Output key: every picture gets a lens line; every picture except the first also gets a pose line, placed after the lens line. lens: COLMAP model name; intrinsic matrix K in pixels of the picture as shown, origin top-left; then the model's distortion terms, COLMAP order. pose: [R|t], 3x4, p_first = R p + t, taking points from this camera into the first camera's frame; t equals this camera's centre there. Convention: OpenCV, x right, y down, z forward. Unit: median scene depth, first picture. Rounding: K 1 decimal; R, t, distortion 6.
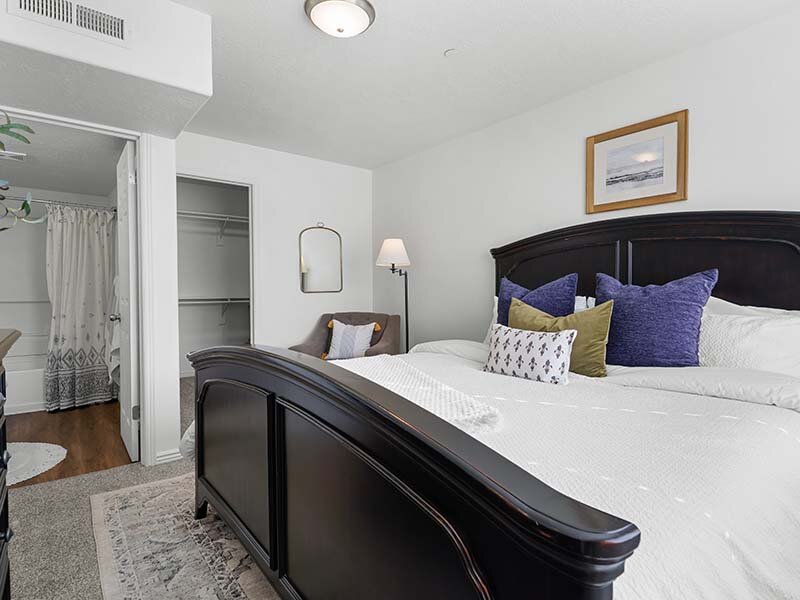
lens RADIAL K [[436.1, 0, 403.4], [0, 436.1, 297.2], [0, 0, 1]] dist [0.001341, -0.000409]
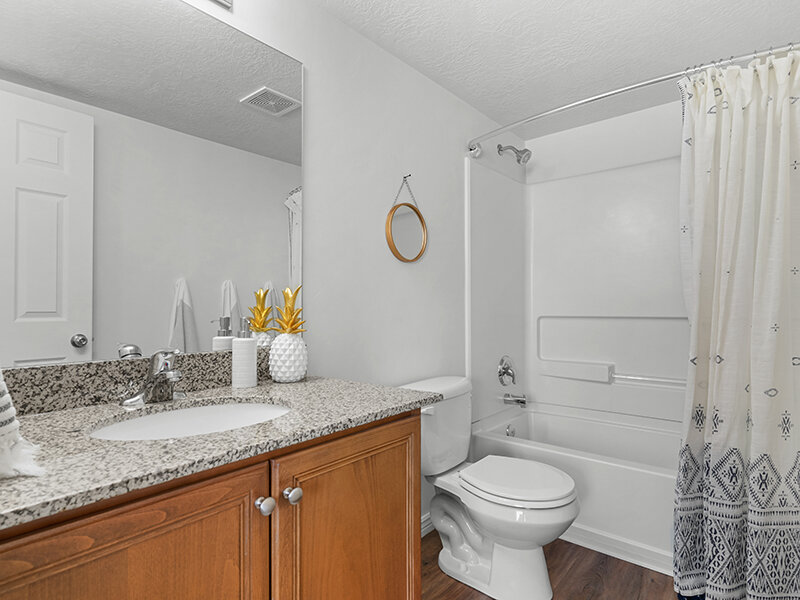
lens RADIAL K [[436.1, 0, 402.9], [0, 436.1, 302.1], [0, 0, 1]] dist [0.001341, -0.000409]
pose [[0.248549, -0.001954, -0.968617, -0.475913], [-0.019178, 0.999792, -0.006937, 0.002449], [0.968429, 0.020300, 0.248460, 0.635323]]
